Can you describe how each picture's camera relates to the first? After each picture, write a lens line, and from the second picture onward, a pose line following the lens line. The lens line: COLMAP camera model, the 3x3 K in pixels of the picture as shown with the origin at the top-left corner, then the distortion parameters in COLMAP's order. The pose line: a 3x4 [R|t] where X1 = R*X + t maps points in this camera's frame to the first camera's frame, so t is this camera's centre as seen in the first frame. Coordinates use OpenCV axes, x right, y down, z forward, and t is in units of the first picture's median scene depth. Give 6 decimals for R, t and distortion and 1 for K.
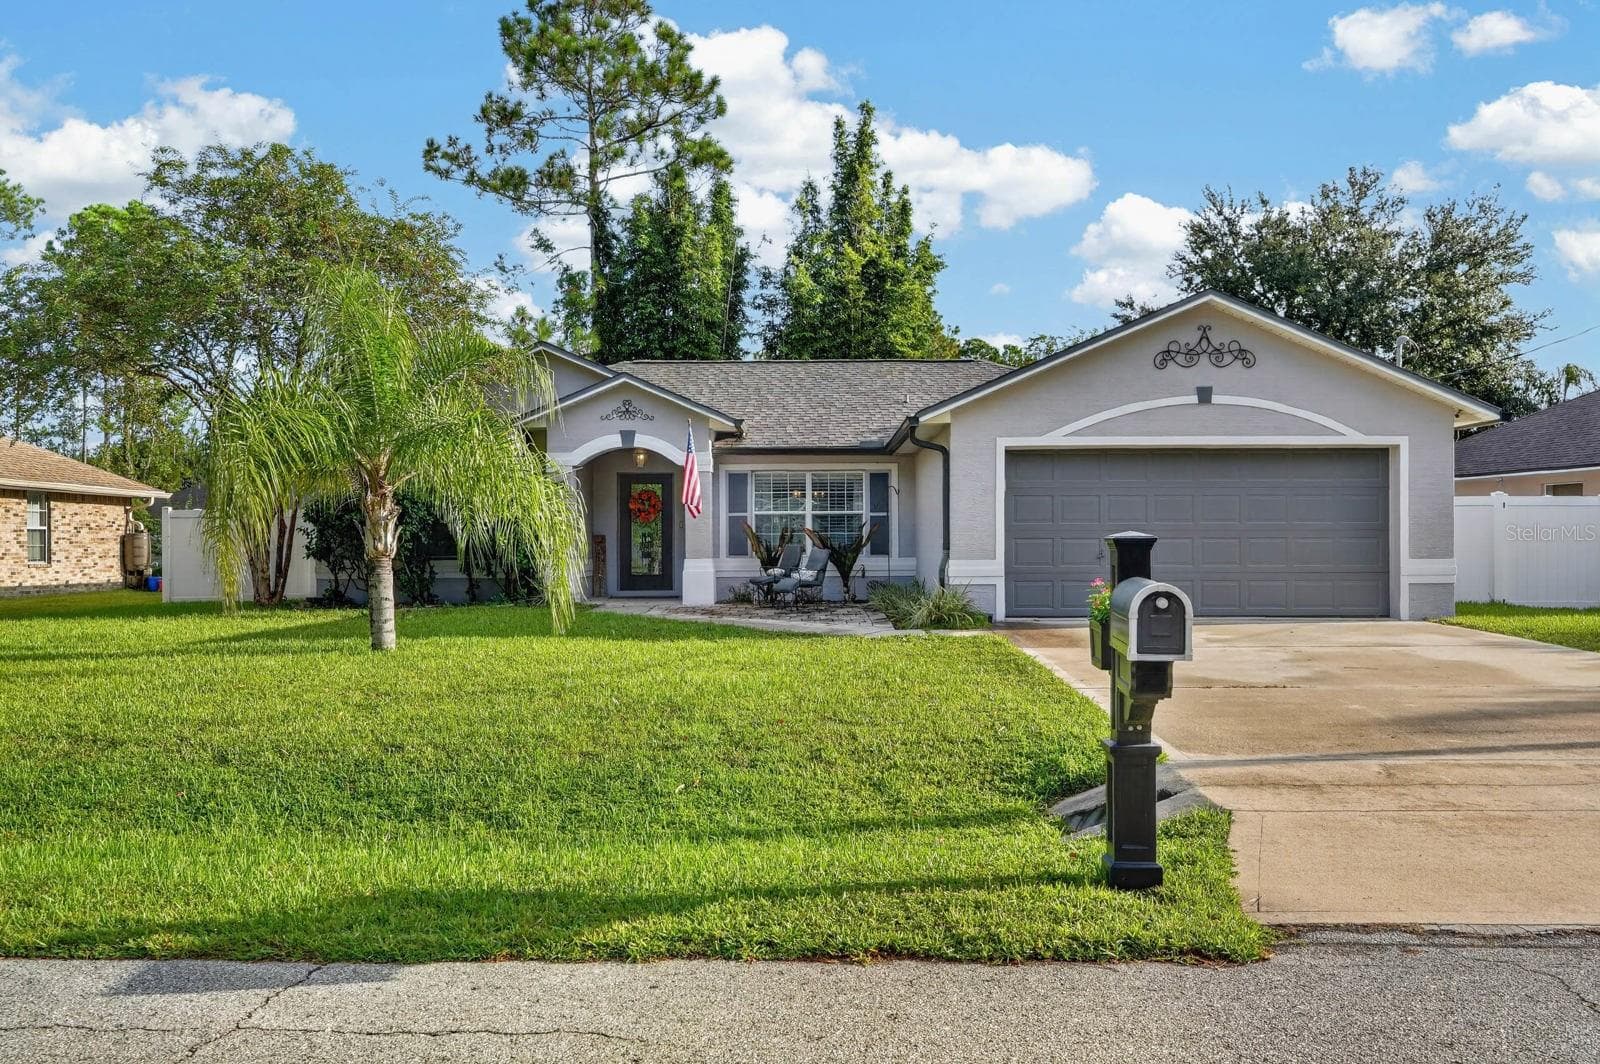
lens RADIAL K [[1419.5, 0, 801.1], [0, 1419.5, 553.0], [0, 0, 1]] dist [-0.007754, -0.005112]
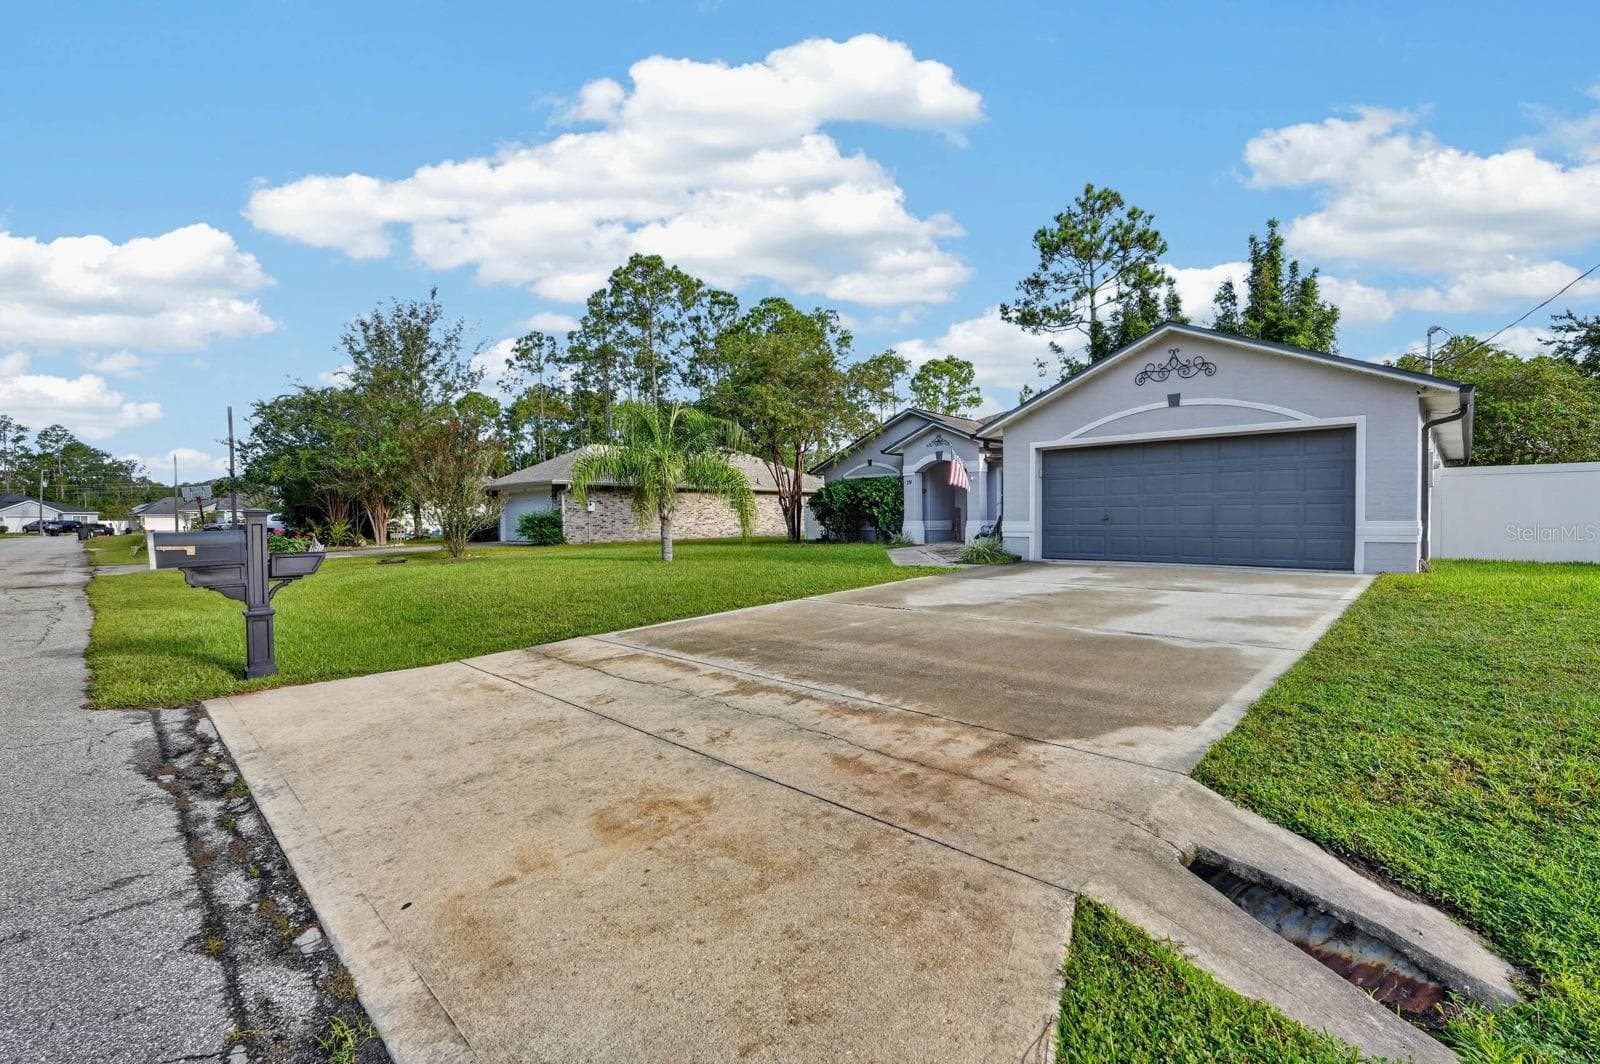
lens RADIAL K [[704.9, 0, 797.5], [0, 704.9, 529.5], [0, 0, 1]] dist [-0.013920, 0.005930]
pose [[0.725444, 0.009381, -0.688217, 0.364728], [0.002120, 0.999872, 0.015864, 0.000610], [0.688278, -0.012967, 0.725331, 0.197443]]
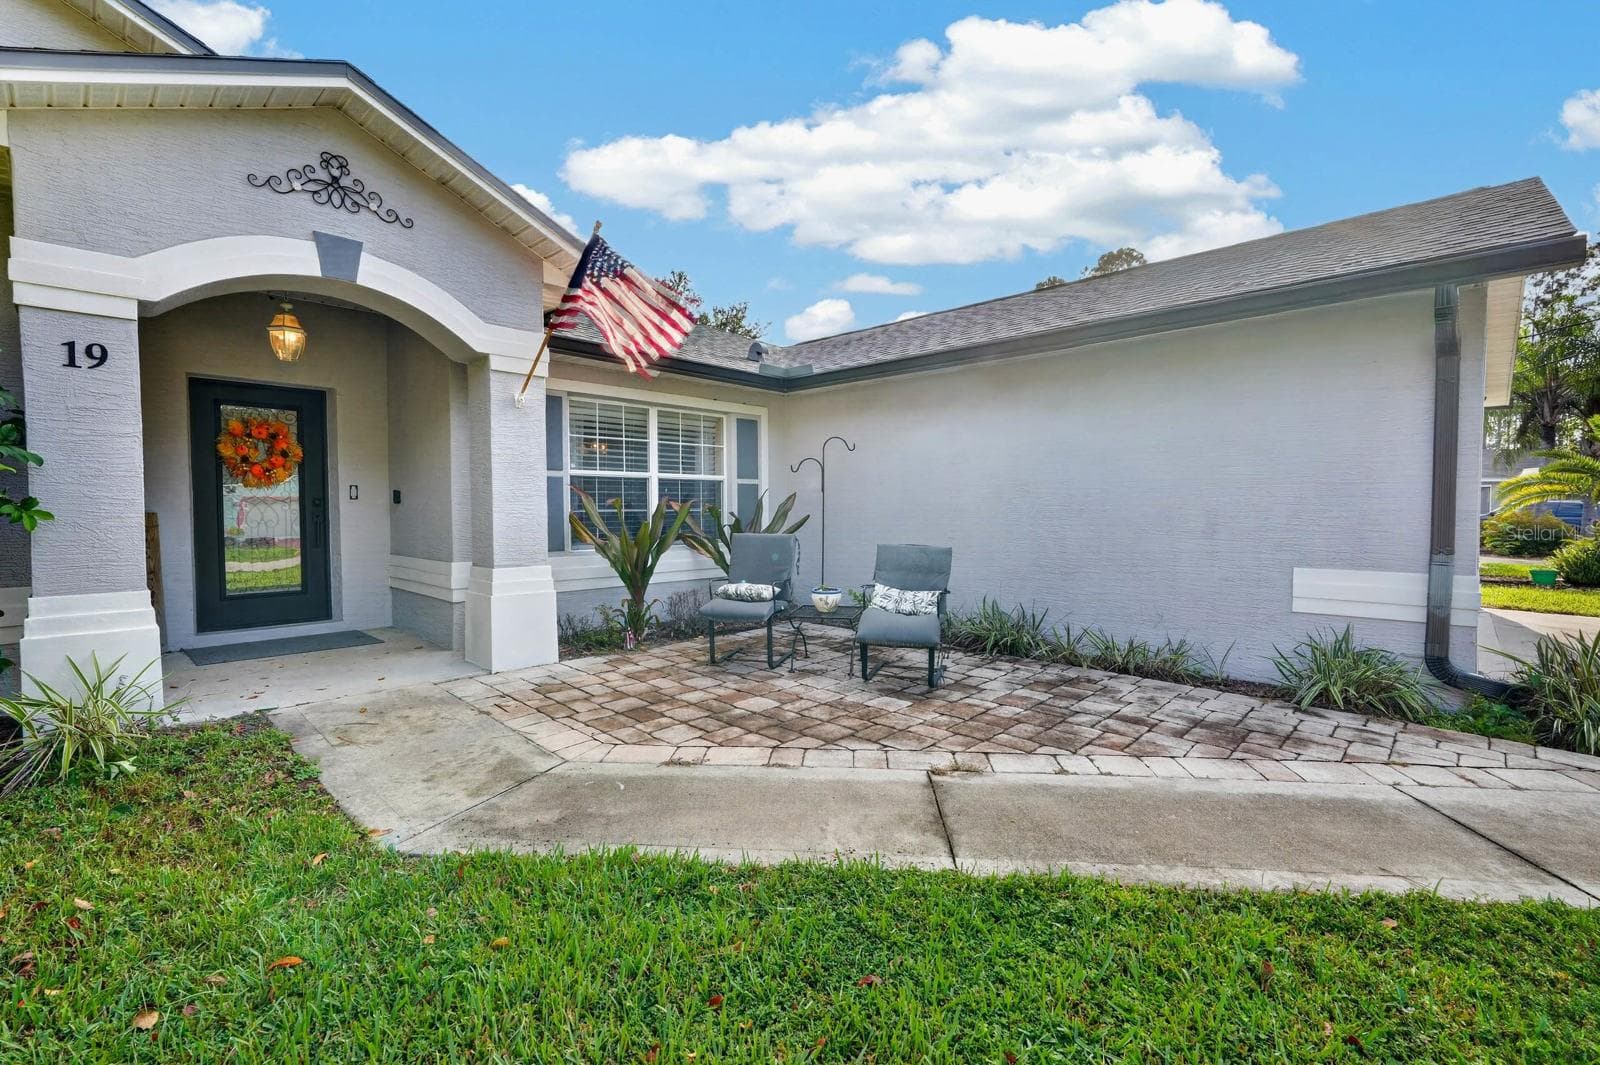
lens RADIAL K [[713.9, 0, 800.0], [0, 713.9, 532.5], [0, 0, 1]] dist [0.001095, 0.000238]
pose [[0.691908, -0.022917, 0.721622, -0.169989], [0.002822, 0.999574, 0.029039, -0.012802], [-0.721980, -0.018056, 0.691678, 0.752941]]
